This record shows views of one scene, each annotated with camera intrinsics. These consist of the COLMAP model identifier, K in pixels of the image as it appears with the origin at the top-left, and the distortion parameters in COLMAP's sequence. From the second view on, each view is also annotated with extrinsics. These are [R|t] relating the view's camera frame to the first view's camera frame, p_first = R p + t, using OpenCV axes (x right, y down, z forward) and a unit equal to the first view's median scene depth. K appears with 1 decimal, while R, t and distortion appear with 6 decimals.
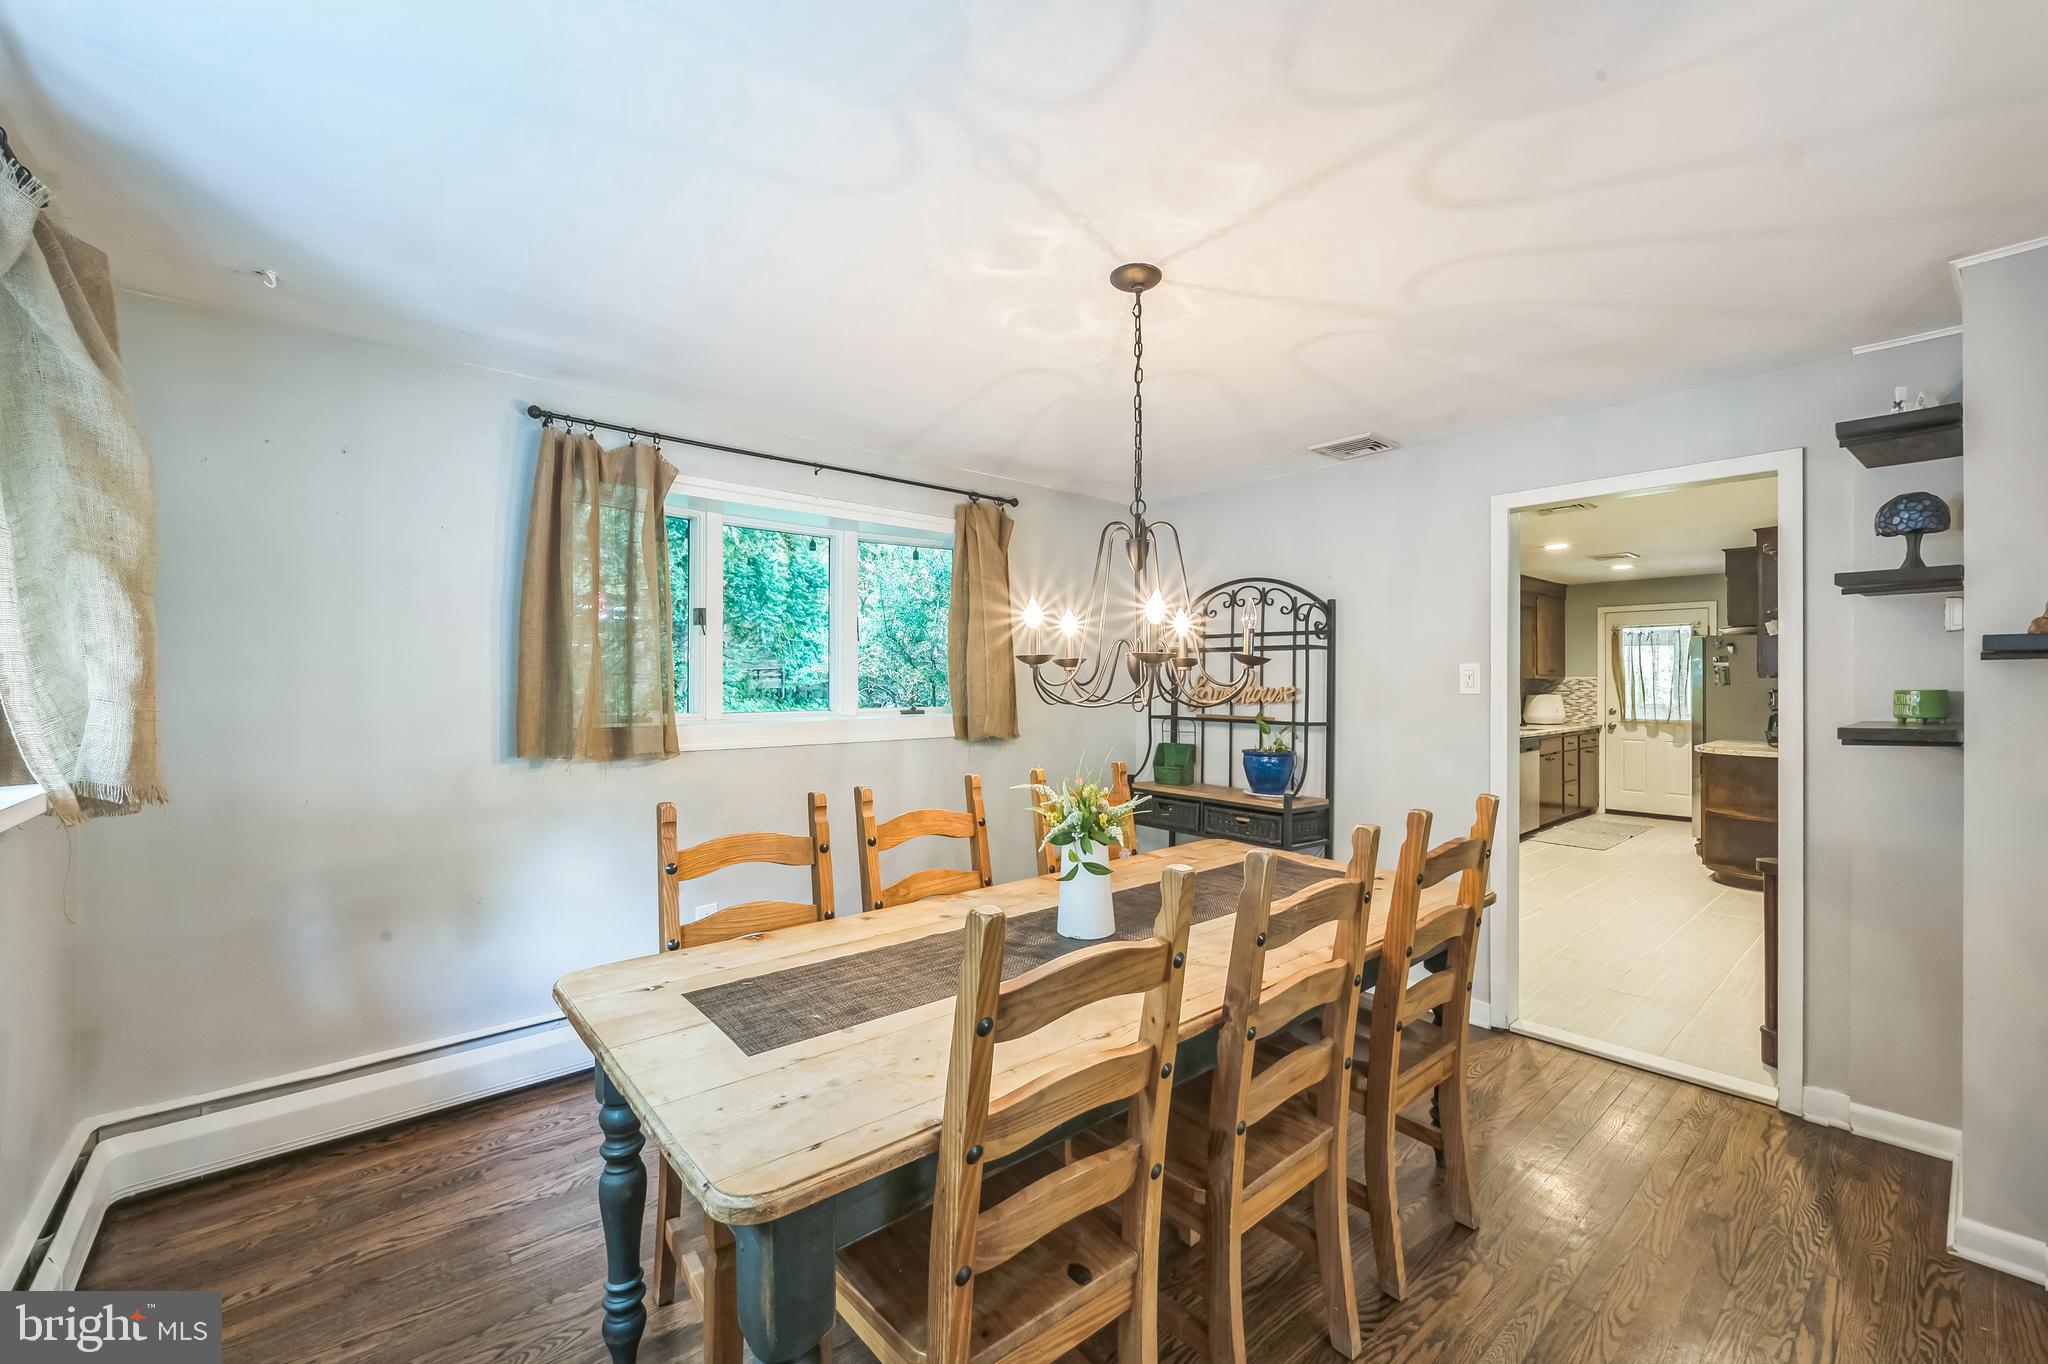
lens RADIAL K [[816.6, 0, 1027.9], [0, 816.6, 675.3], [0, 0, 1]] dist [-0.000326, -0.000164]
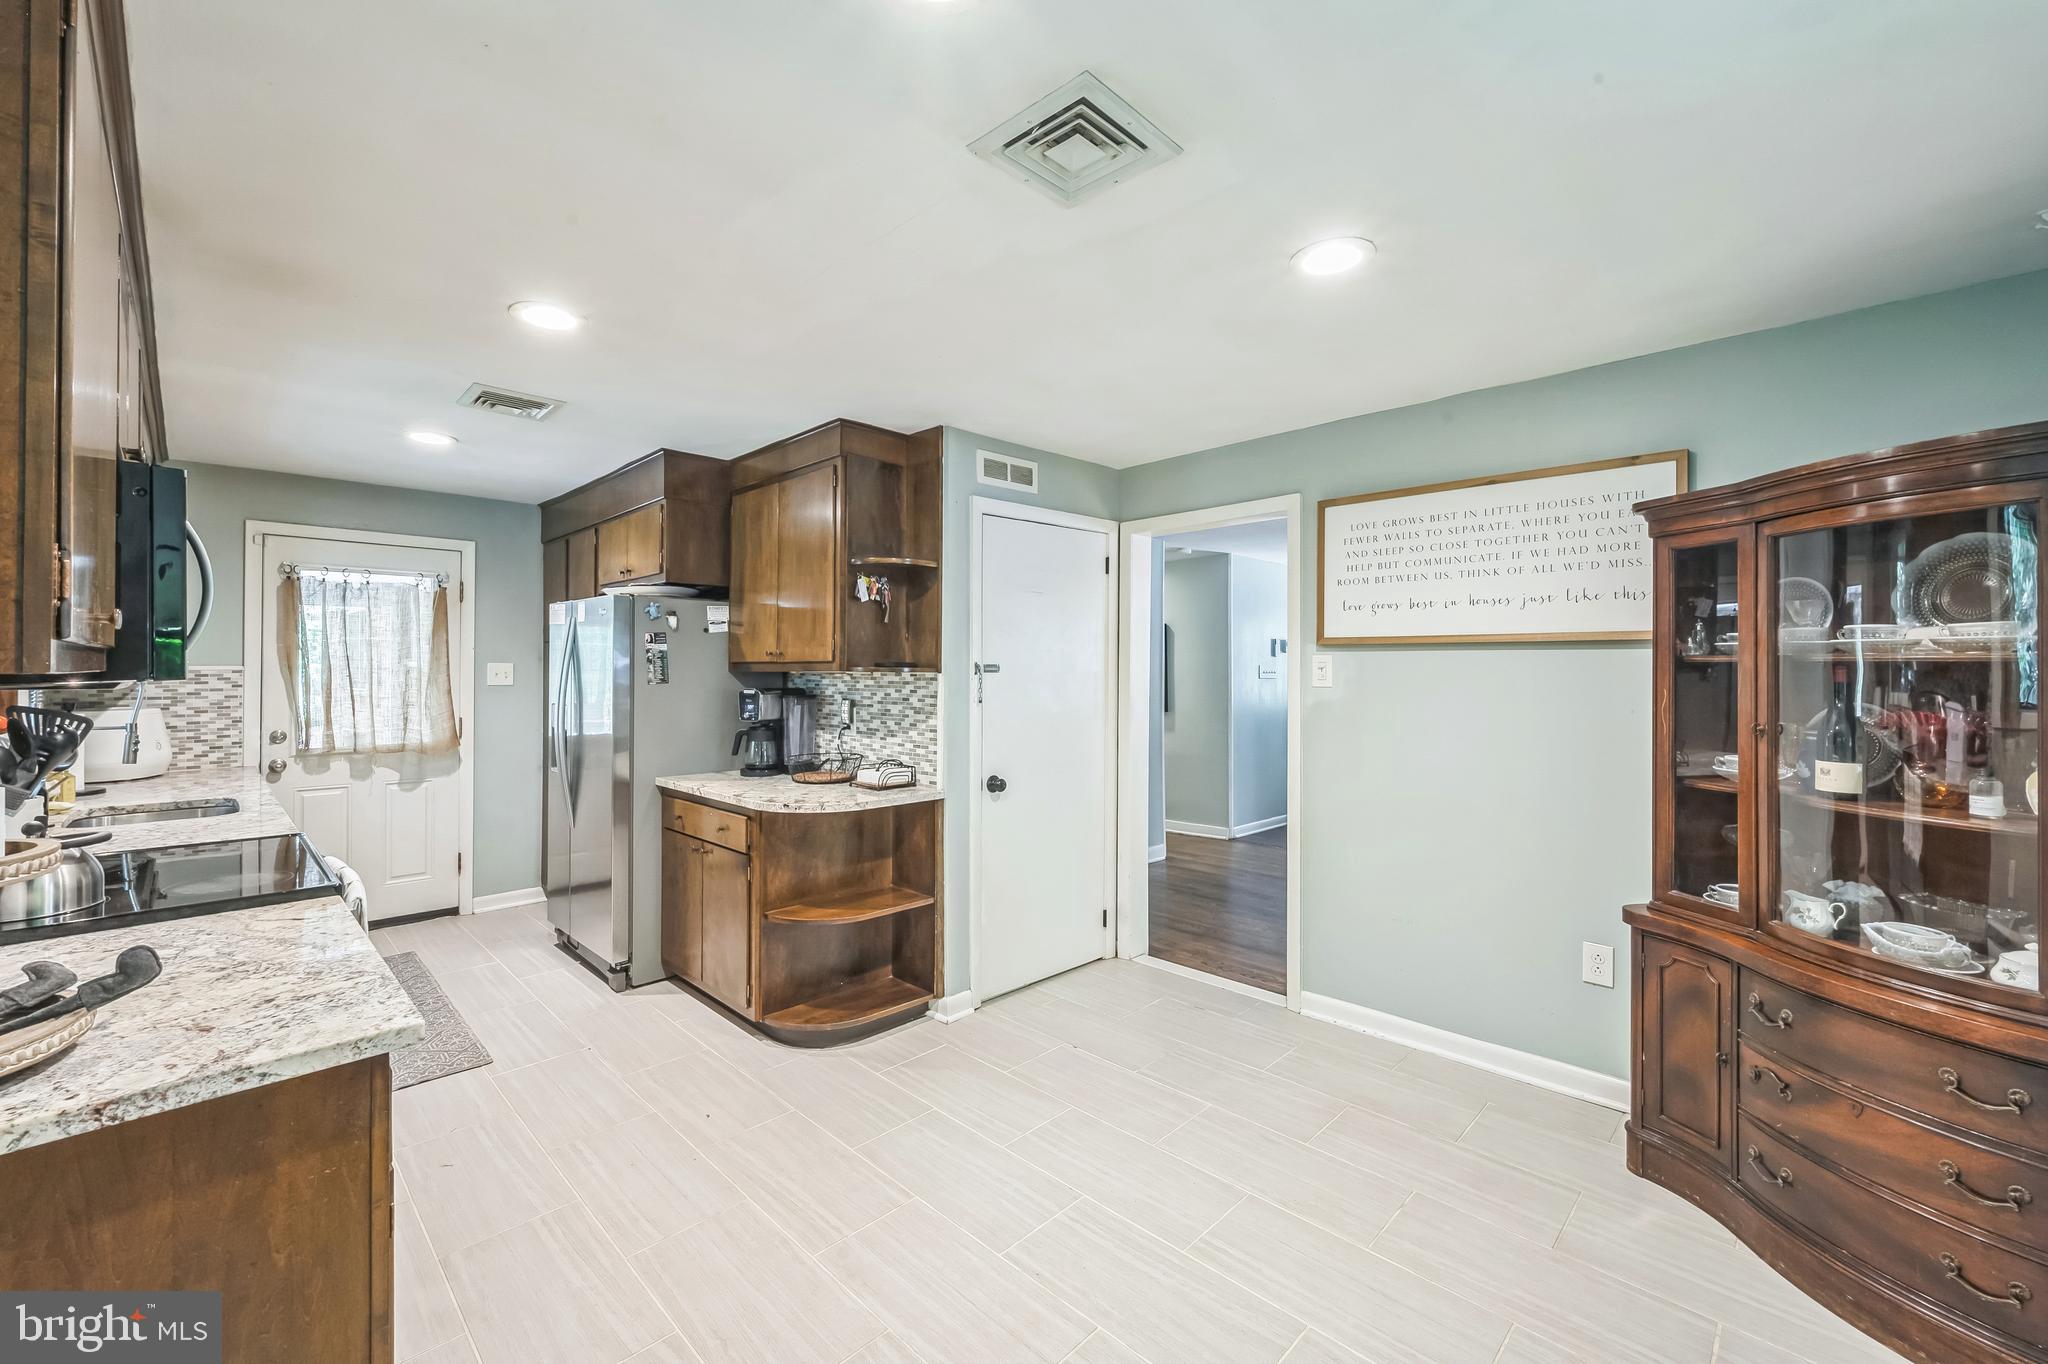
lens RADIAL K [[816.6, 0, 1029.6], [0, 816.6, 671.0], [0, 0, 1]] dist [-0.000326, -0.000164]
pose [[-0.076570, -0.003301, 0.997059, 0.195100], [-0.006448, 0.999975, 0.002815, 0.000255], [-0.997043, -0.006213, -0.076589, 0.600652]]
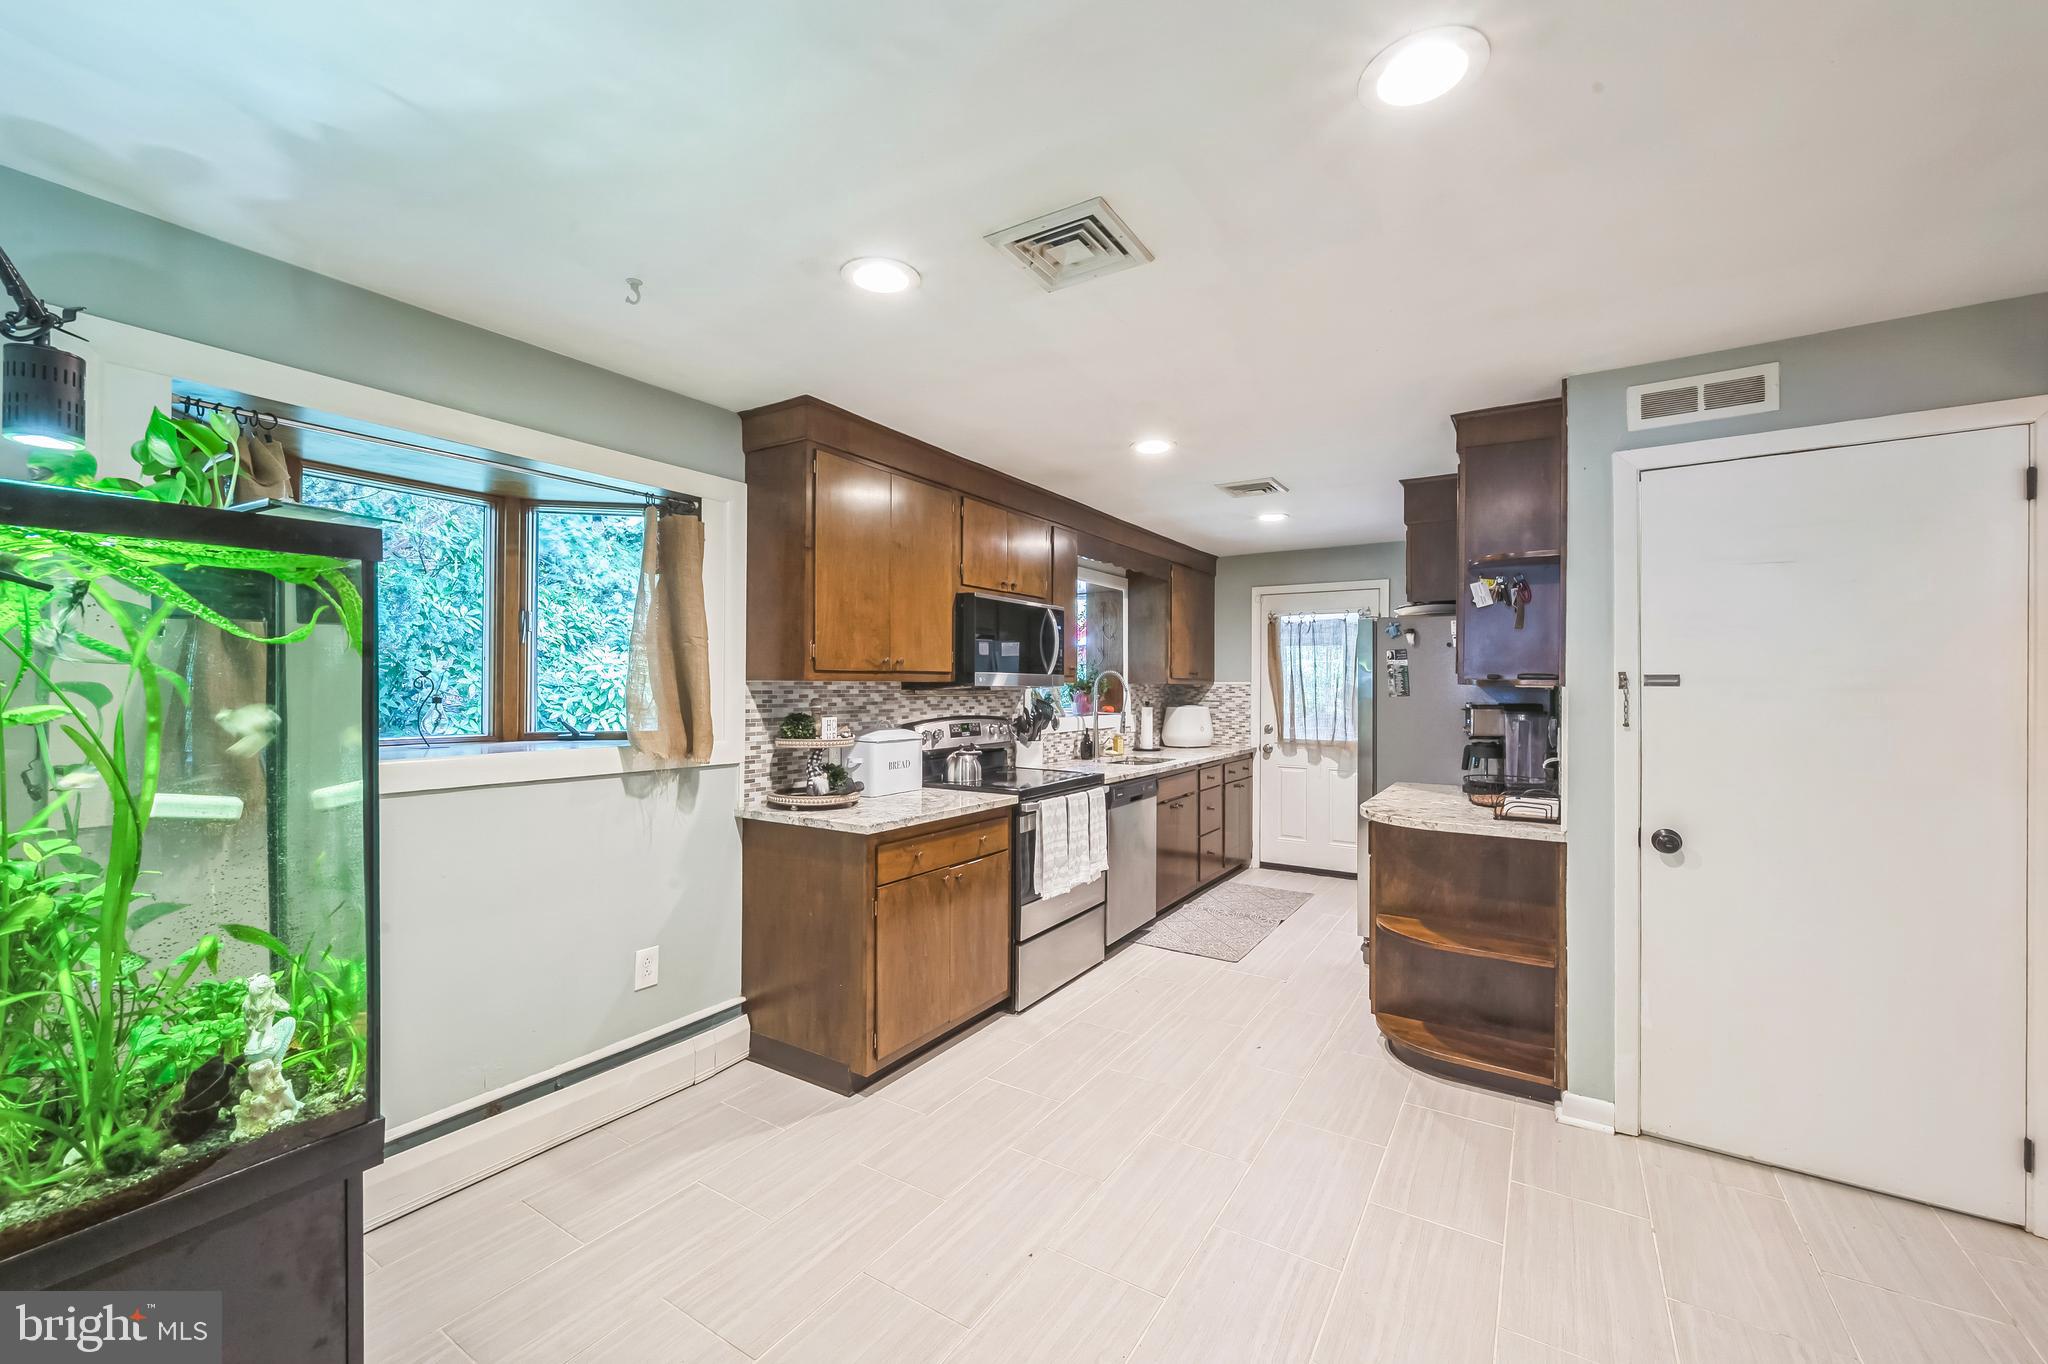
lens RADIAL K [[816.6, 0, 1022.3], [0, 816.6, 685.7], [0, 0, 1]] dist [-0.000326, -0.000164]
pose [[0.958421, 0.000493, 0.285356, 0.300174], [-0.002442, 0.999976, 0.006475, 0.000922], [-0.285346, -0.006903, 0.958400, 0.366328]]
